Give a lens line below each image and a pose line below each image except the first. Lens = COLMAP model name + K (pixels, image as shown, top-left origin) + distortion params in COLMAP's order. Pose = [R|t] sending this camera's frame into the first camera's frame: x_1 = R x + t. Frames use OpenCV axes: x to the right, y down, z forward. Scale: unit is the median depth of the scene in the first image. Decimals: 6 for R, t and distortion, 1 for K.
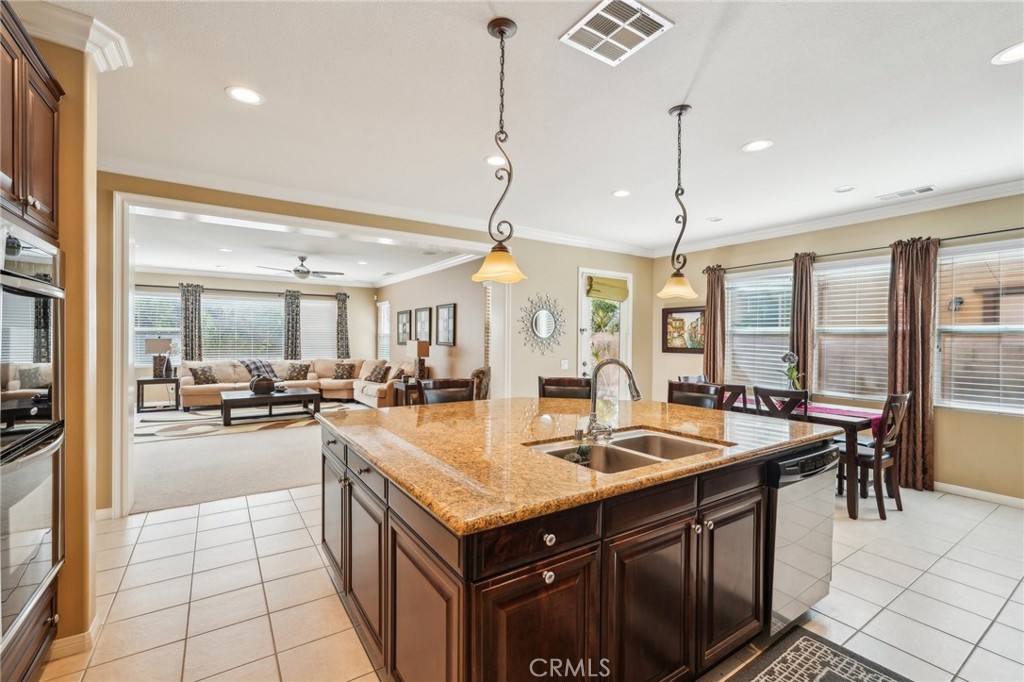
lens RADIAL K [[450.9, 0, 513.2], [0, 450.9, 343.4], [0, 0, 1]] dist [-0.000528, 0.000026]
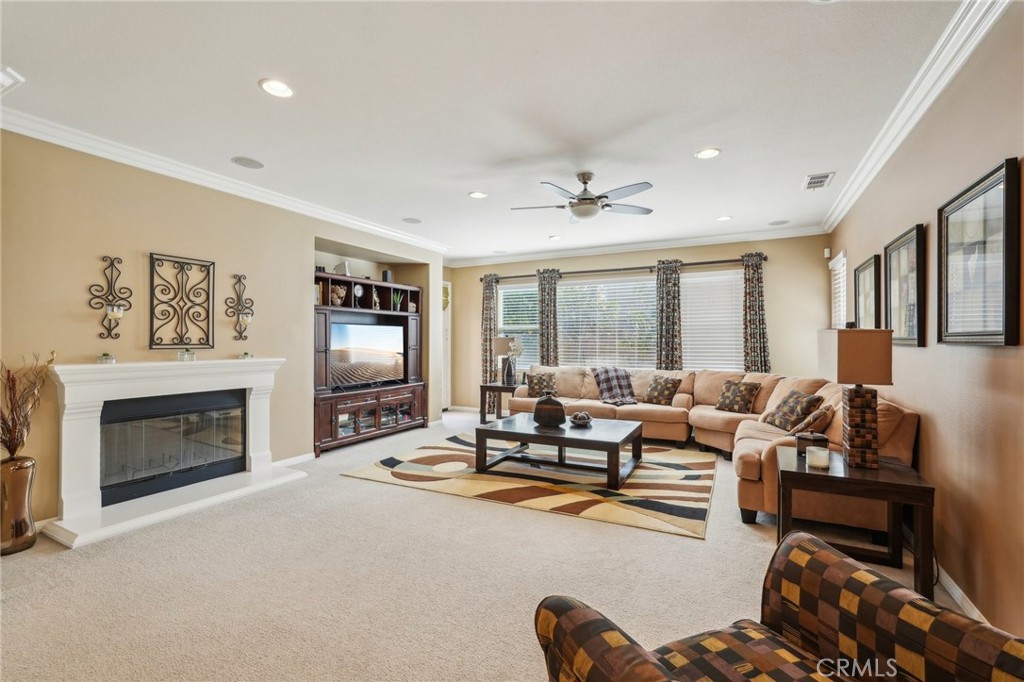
lens RADIAL K [[450.9, 0, 511.2], [0, 450.9, 340.2], [0, 0, 1]] dist [-0.000528, 0.000026]
pose [[0.477973, -0.009935, -0.878318, -0.041574], [-0.007051, 0.999860, -0.015147, 0.006455], [0.878346, 0.013433, 0.477836, 0.538849]]
